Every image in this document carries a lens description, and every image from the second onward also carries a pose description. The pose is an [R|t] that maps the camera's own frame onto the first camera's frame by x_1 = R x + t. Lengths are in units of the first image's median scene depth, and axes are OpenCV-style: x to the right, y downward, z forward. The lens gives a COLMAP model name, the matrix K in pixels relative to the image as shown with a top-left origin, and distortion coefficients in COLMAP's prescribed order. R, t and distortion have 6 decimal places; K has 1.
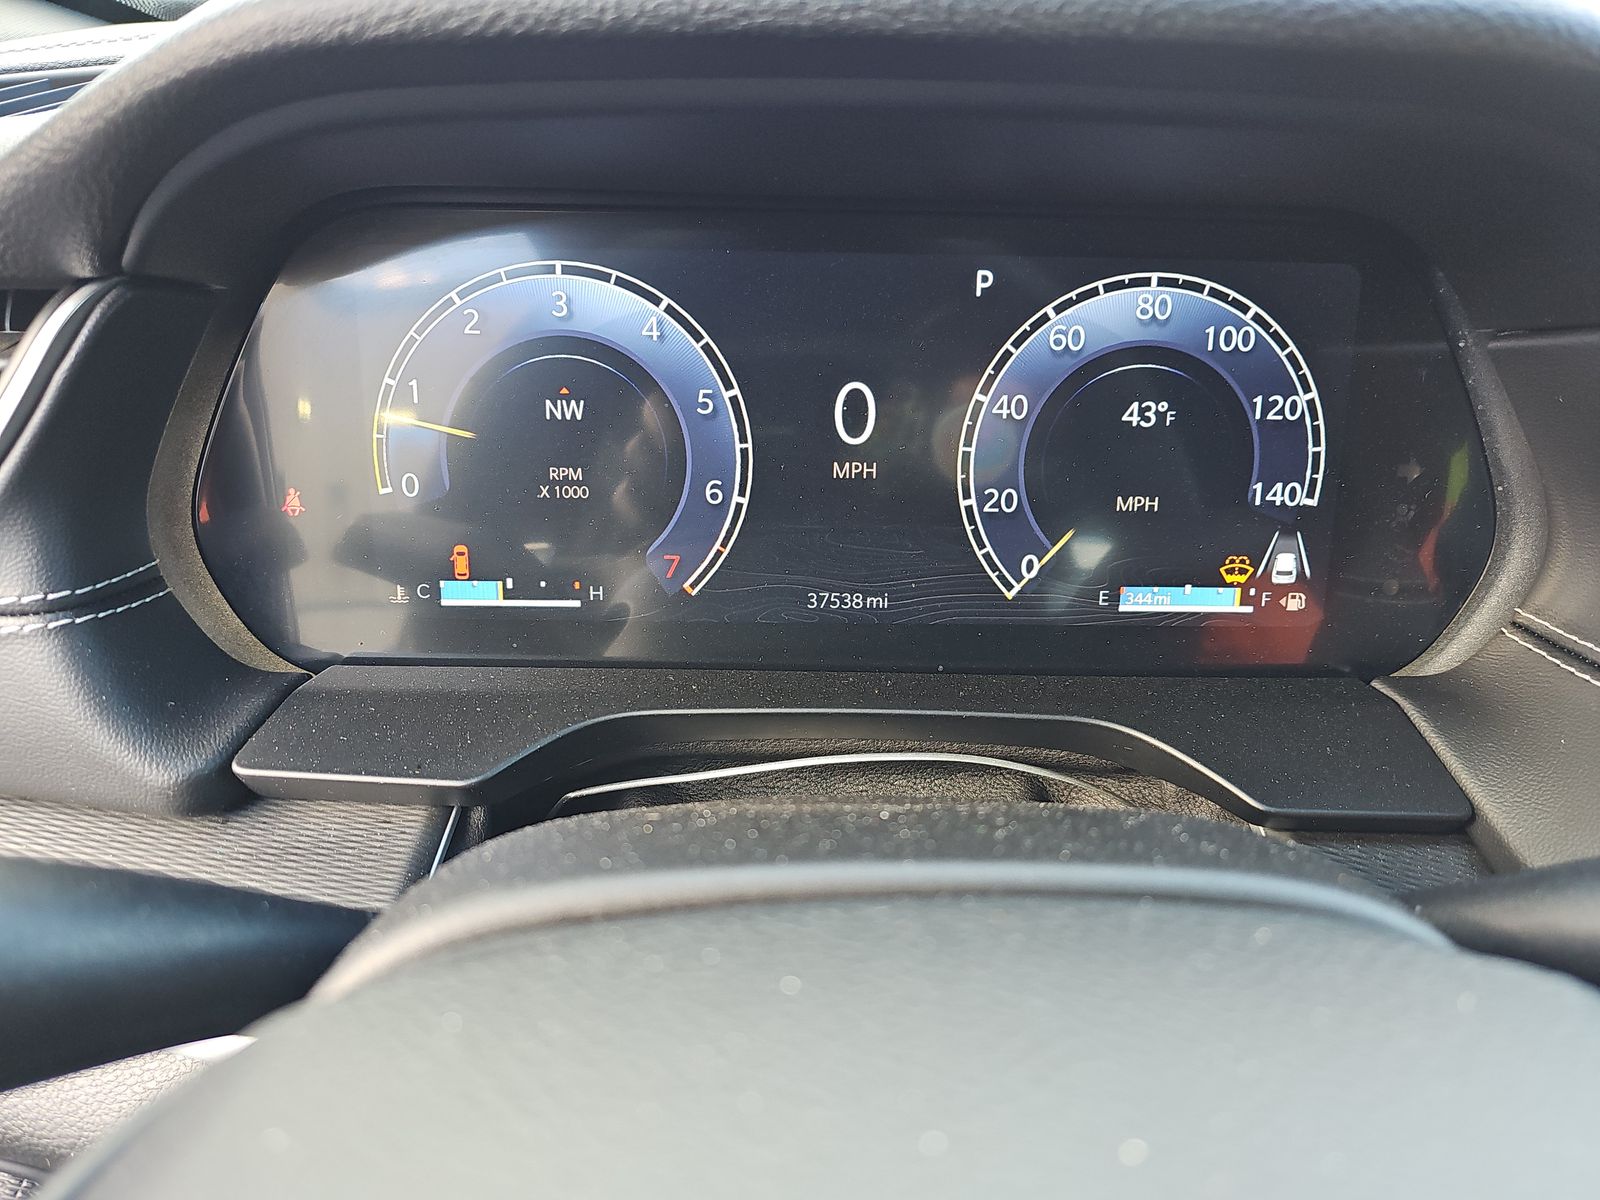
lens RADIAL K [[1203.0, 0, 800.0], [0, 1203.0, 600.0], [0, 0, 1]] dist [0.063245, -0.002132]
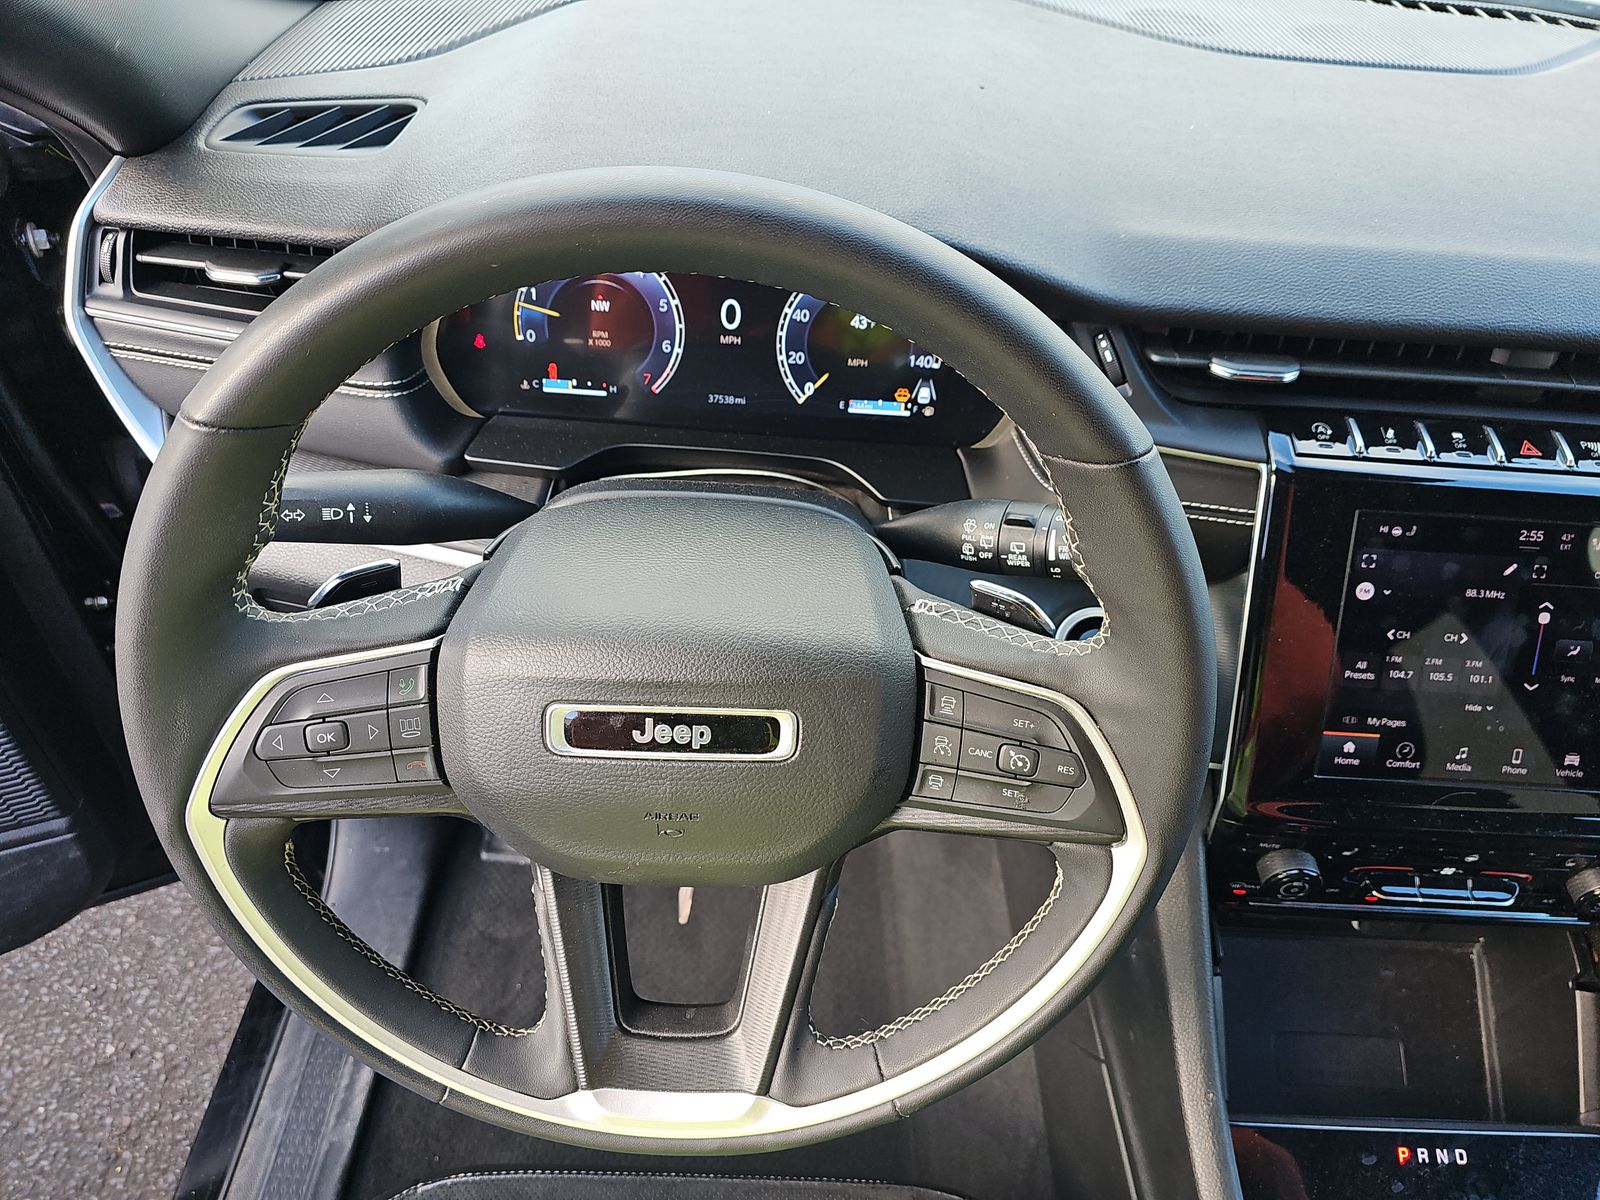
lens RADIAL K [[1203.0, 0, 800.0], [0, 1203.0, 600.0], [0, 0, 1]] dist [0.063245, -0.002132]
pose [[0.997743, 0.060775, -0.028568, 0.261742], [-0.053037, 0.974077, 0.219909, -0.135642], [0.041192, -0.217898, 0.975102, -1.239649]]
